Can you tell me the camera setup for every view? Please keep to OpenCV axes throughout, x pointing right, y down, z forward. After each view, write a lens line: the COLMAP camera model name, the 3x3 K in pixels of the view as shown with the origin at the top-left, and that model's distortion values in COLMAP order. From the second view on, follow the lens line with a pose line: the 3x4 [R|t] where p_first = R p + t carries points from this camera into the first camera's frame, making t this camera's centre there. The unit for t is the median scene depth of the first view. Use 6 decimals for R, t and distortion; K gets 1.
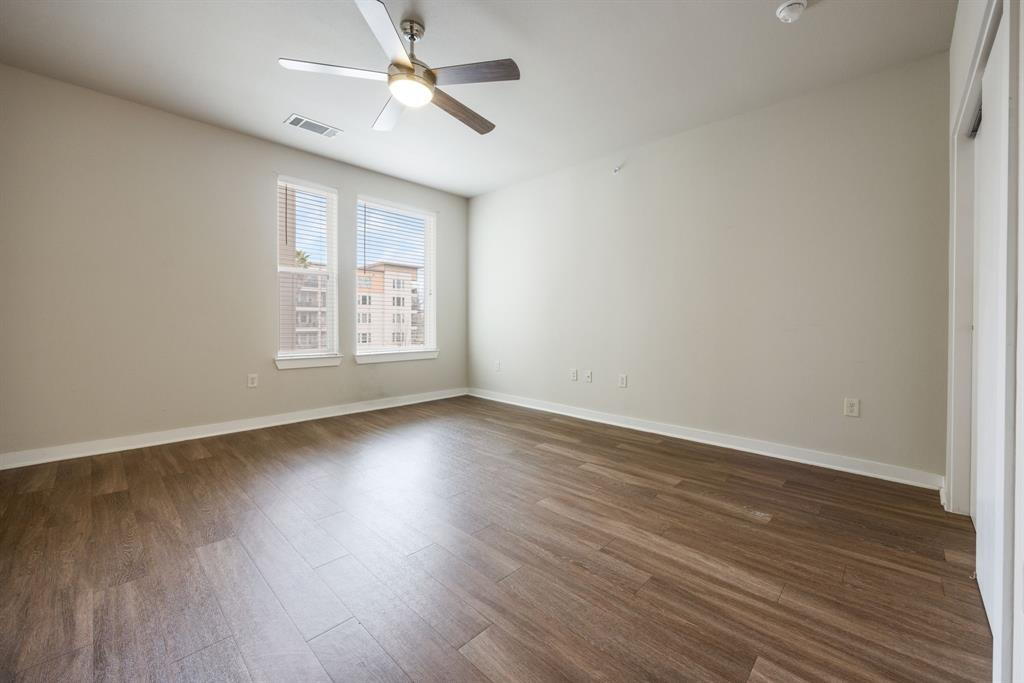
lens RADIAL K [[404.1, 0, 541.1], [0, 404.1, 327.3], [0, 0, 1]] dist [-0.002682, 0.000175]
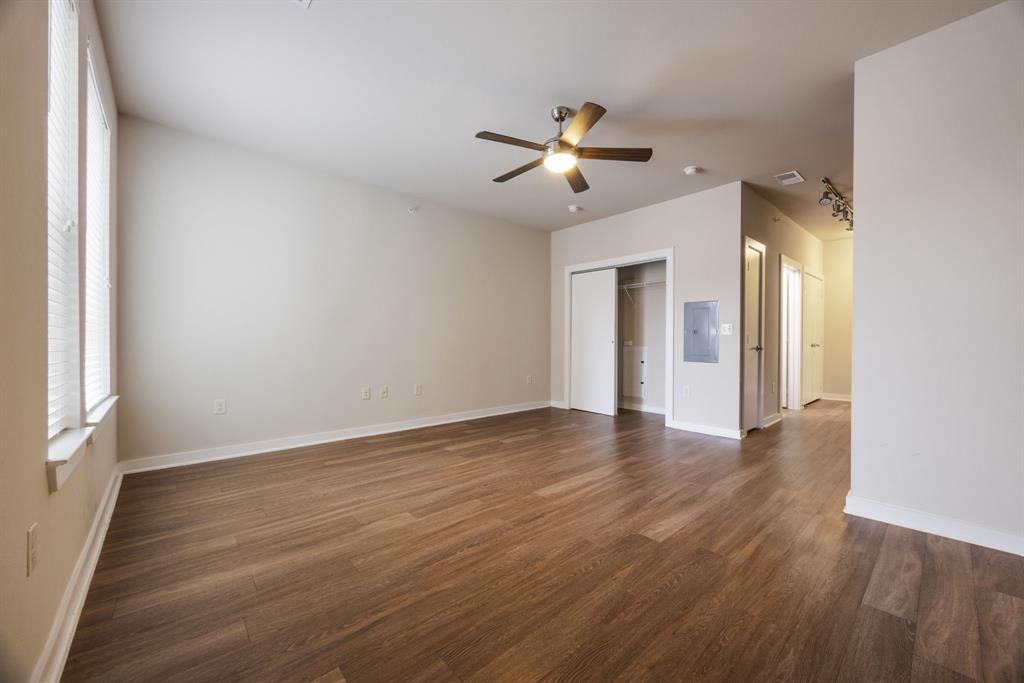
lens RADIAL K [[390.6, 0, 518.8], [0, 390.6, 342.2], [0, 0, 1]] dist [-0.004198, -0.000015]
pose [[0.104188, -0.011943, 0.994486, -1.408958], [0.013332, 0.999855, 0.010610, -0.024024], [-0.994468, 0.012153, 0.104333, 0.903395]]
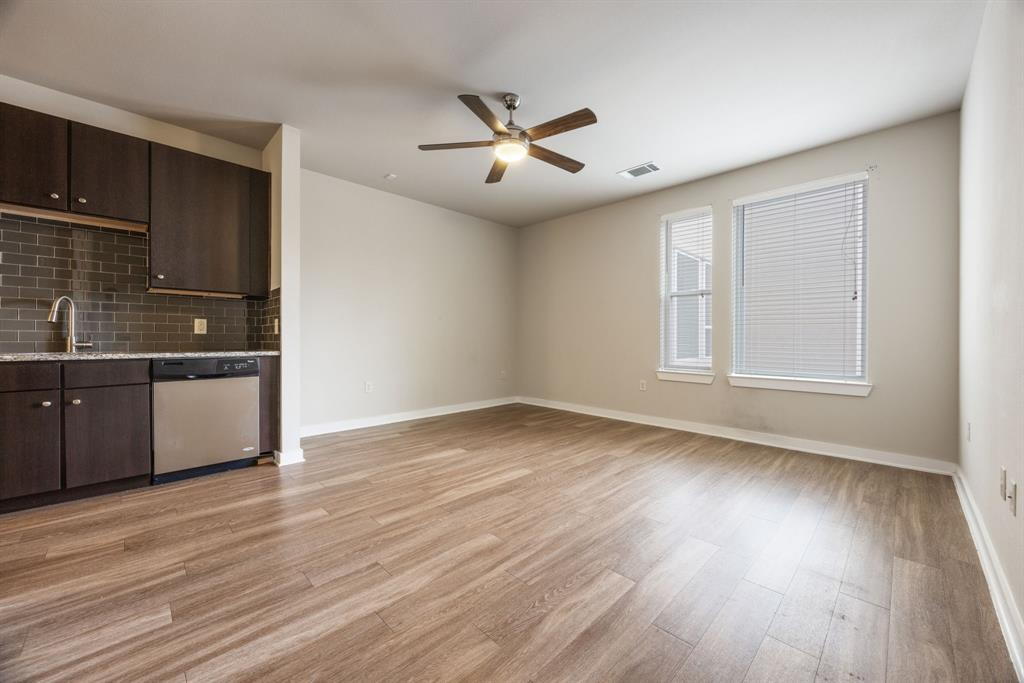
lens RADIAL K [[386.6, 0, 520.6], [0, 386.6, 340.6], [0, 0, 1]] dist [-0.005522, -0.000115]
pose [[-0.050261, 0.001125, -0.998735, 0.769909], [-0.019527, 0.999807, 0.002109, -0.006350], [0.998545, 0.019609, -0.050229, 0.988914]]
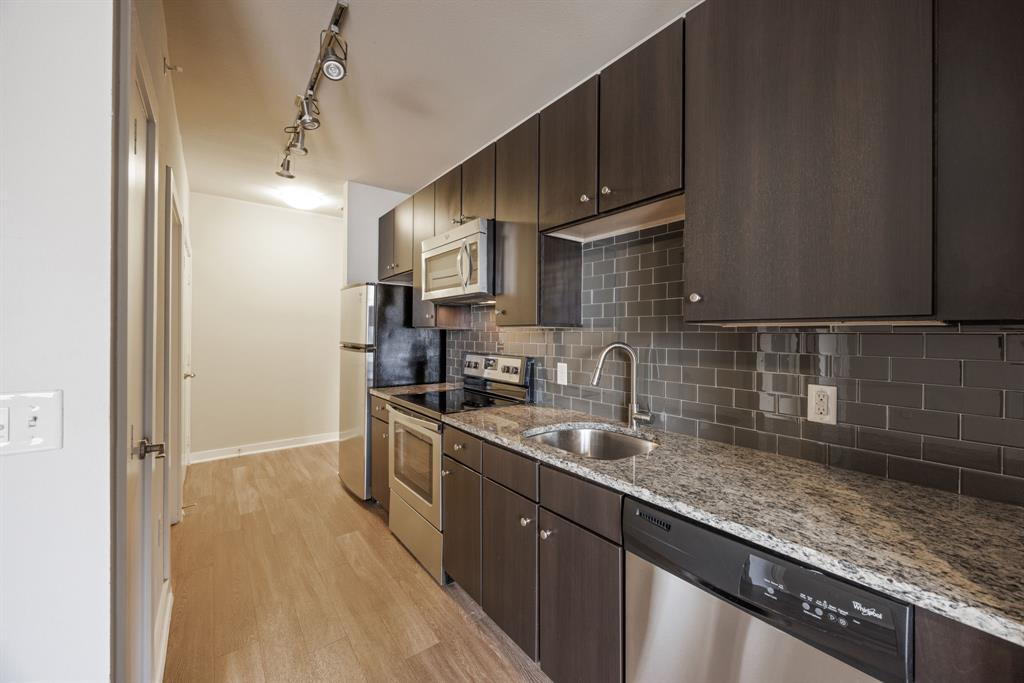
lens RADIAL K [[390.6, 0, 531.7], [0, 390.6, 337.6], [0, 0, 1]] dist [-0.004198, -0.000015]
pose [[-0.989493, -0.010883, 0.144169, -0.129666], [-0.007732, 0.999719, 0.022400, -0.123666], [-0.144373, 0.021050, -0.989299, 0.439138]]
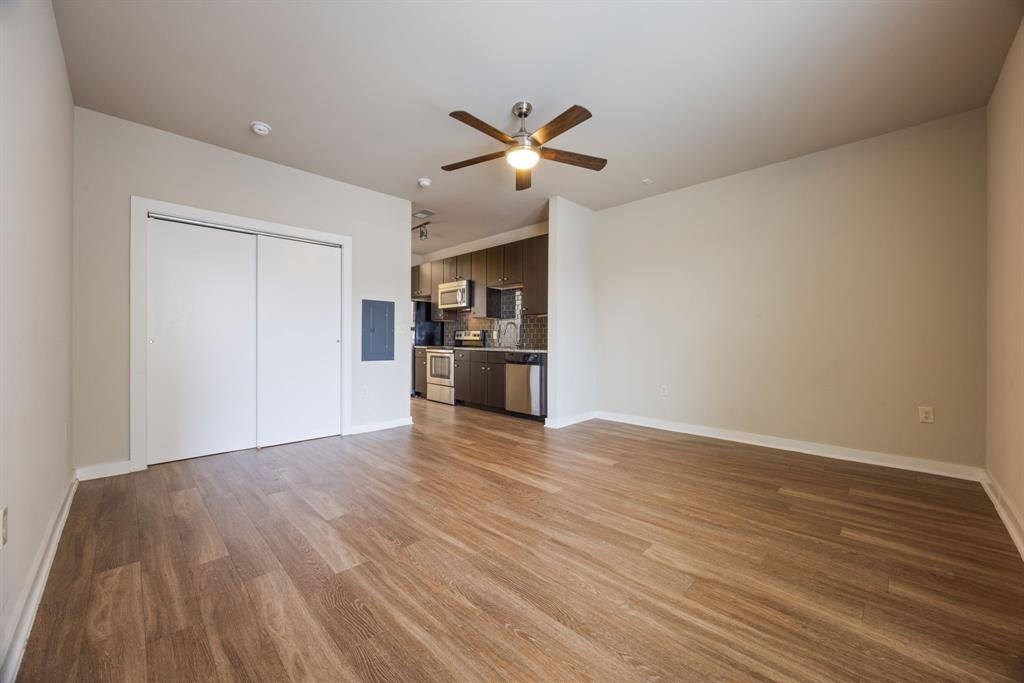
lens RADIAL K [[386.6, 0, 521.4], [0, 386.6, 337.5], [0, 0, 1]] dist [-0.005522, -0.000115]
pose [[-0.999204, -0.007056, 0.039264, -0.332987], [-0.006686, 0.999932, 0.009544, -0.033180], [-0.039328, 0.009274, -0.999183, 1.993212]]
